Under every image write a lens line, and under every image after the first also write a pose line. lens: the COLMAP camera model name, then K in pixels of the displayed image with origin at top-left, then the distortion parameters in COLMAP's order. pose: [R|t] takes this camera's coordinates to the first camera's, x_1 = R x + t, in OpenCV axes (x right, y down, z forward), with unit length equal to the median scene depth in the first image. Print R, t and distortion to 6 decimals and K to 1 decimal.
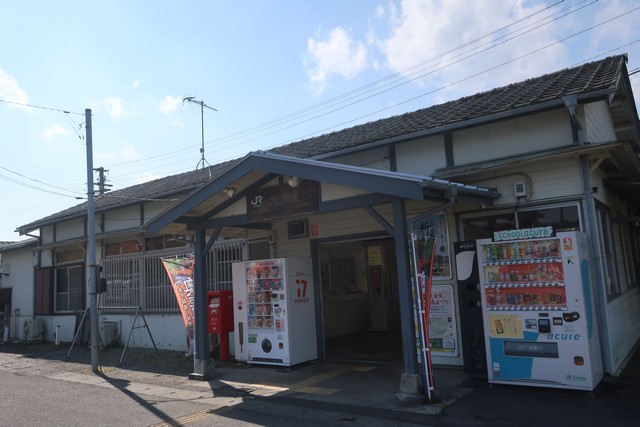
lens RADIAL K [[503.6, 0, 320.0], [0, 503.6, 213.5], [0, 0, 1]] dist [-0.006632, -0.000555]
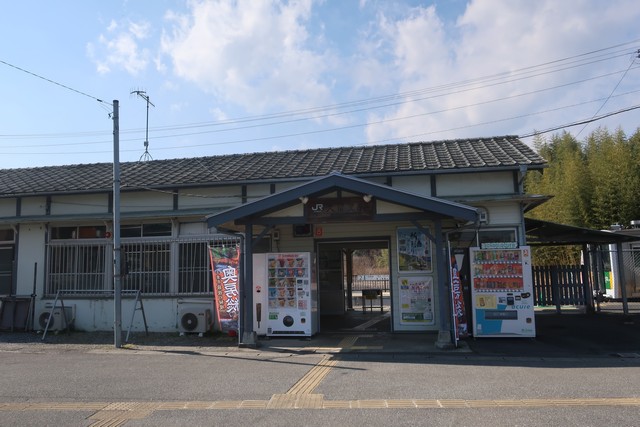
lens RADIAL K [[503.6, 0, 320.0], [0, 503.6, 213.5], [0, 0, 1]] dist [-0.006632, -0.000555]
pose [[0.894304, 0.088313, 0.438659, -0.625006], [-0.086579, 0.995956, -0.023999, 0.019260], [-0.439005, -0.016516, 0.898333, -0.161444]]
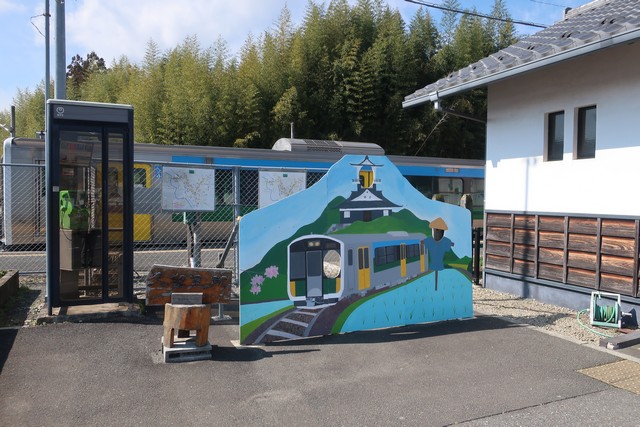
lens RADIAL K [[503.6, 0, 320.0], [0, 503.6, 213.5], [0, 0, 1]] dist [-0.006632, -0.000555]
pose [[0.470506, 0.036064, 0.881660, 0.732600], [-0.151960, 0.987548, 0.040700, -0.049972], [-0.869214, -0.153126, 0.470127, -0.147426]]
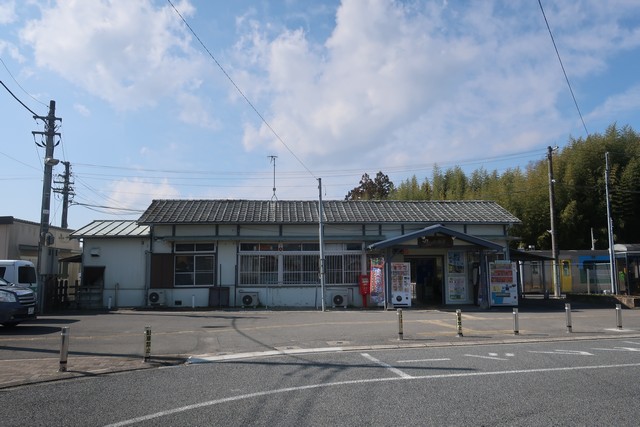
lens RADIAL K [[503.6, 0, 320.0], [0, 503.6, 213.5], [0, 0, 1]] dist [-0.006632, -0.000555]
pose [[0.750444, 0.130349, 0.647953, -2.039706], [-0.120919, 0.990890, -0.059292, 0.050317], [-0.649778, -0.033854, 0.759369, -0.571502]]
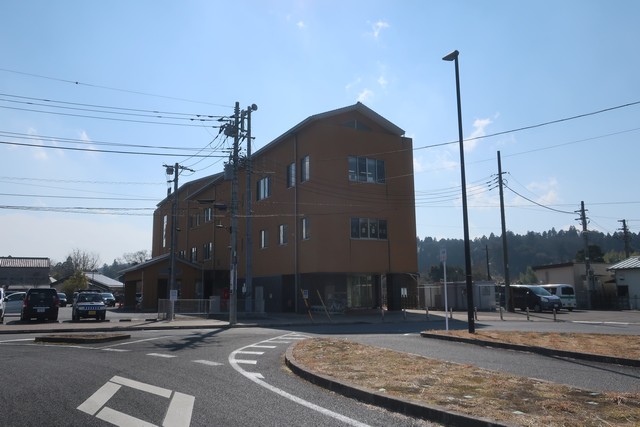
lens RADIAL K [[503.6, 0, 320.0], [0, 503.6, 213.5], [0, 0, 1]] dist [-0.006632, -0.000555]
pose [[0.845620, -0.034816, -0.532649, -1.120170], [0.032975, 0.999372, -0.012973, -0.362240], [0.532766, -0.006594, 0.846237, -3.096303]]
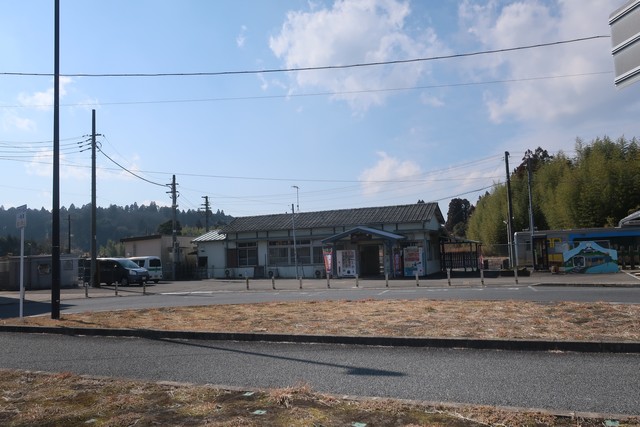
lens RADIAL K [[503.6, 0, 320.0], [0, 503.6, 213.5], [0, 0, 1]] dist [-0.006632, -0.000555]
pose [[0.973947, 0.039454, 0.223317, -1.244329], [-0.048060, 0.998291, 0.033231, -0.318140], [-0.221624, -0.043098, 0.974179, -2.808203]]
